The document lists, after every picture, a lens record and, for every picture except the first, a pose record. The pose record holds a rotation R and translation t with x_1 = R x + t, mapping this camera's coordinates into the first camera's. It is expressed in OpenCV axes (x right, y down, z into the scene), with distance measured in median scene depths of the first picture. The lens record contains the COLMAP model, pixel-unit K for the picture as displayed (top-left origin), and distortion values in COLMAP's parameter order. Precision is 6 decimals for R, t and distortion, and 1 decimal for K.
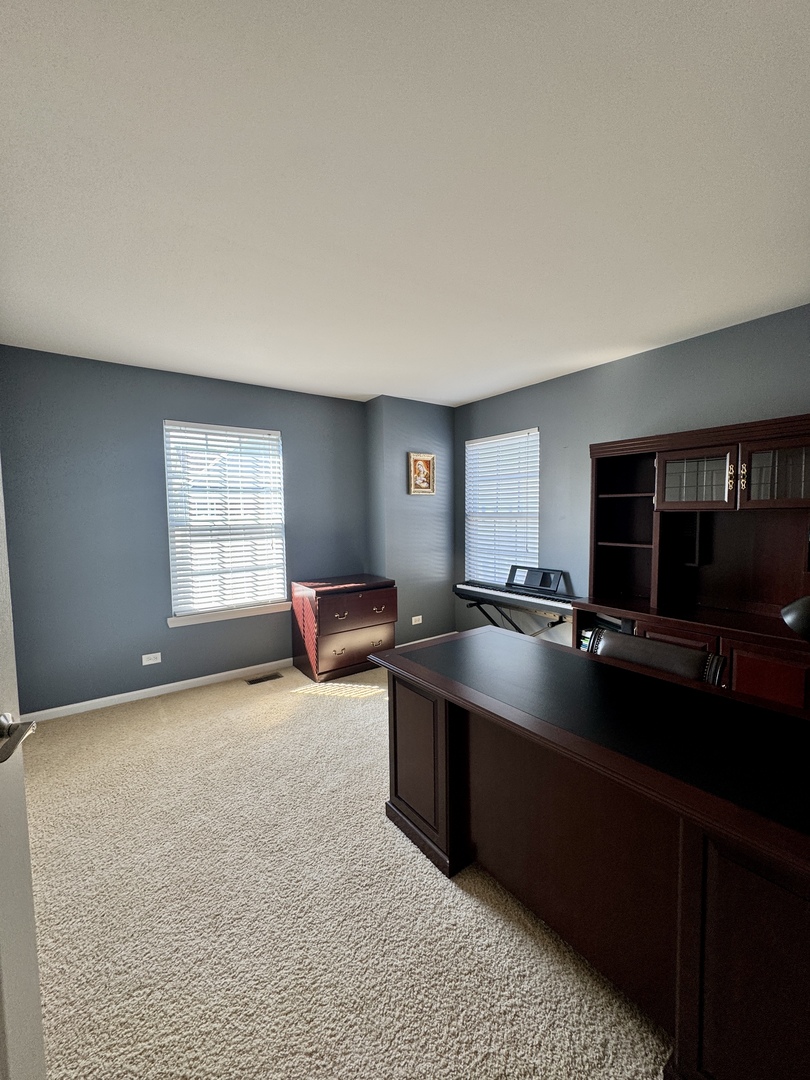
lens RADIAL K [[429.1, 0, 406.9], [0, 429.1, 538.9], [0, 0, 1]] dist [-0.002198, 0.000515]
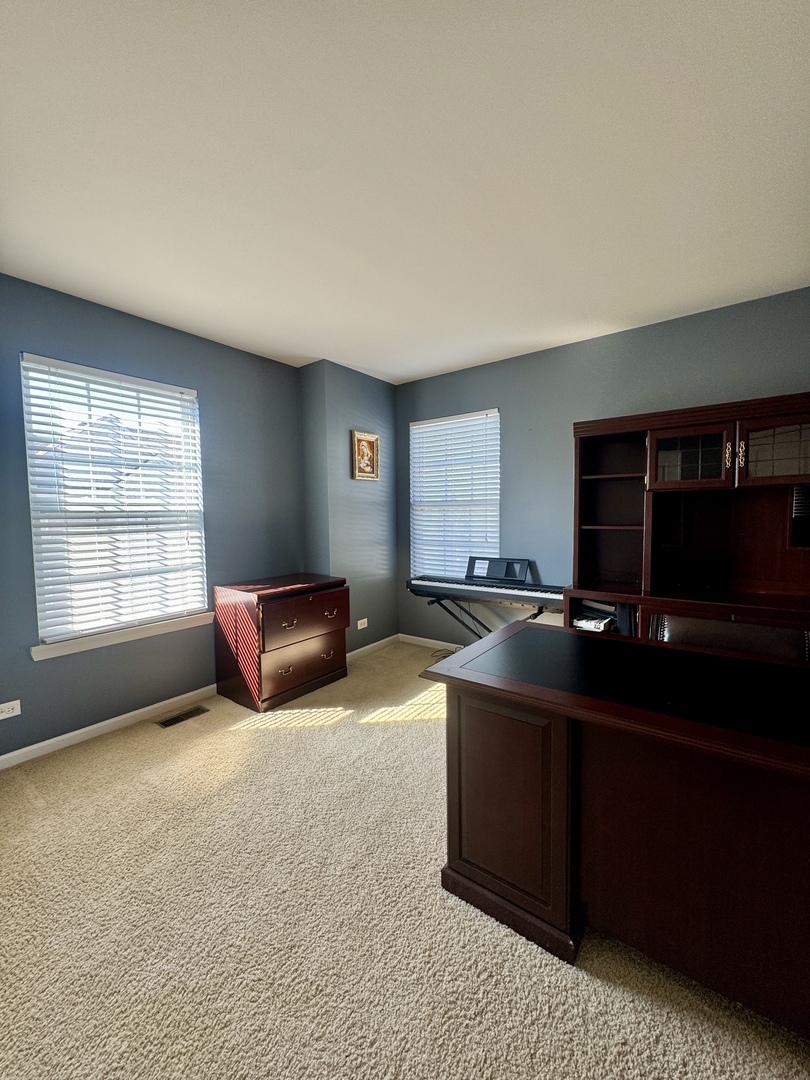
lens RADIAL K [[429.1, 0, 406.9], [0, 429.1, 538.9], [0, 0, 1]] dist [-0.002198, 0.000515]
pose [[0.957660, -0.018353, 0.287317, -0.161995], [0.020415, 0.999783, -0.004185, 0.026046], [-0.287178, 0.009873, 0.957826, 0.162559]]
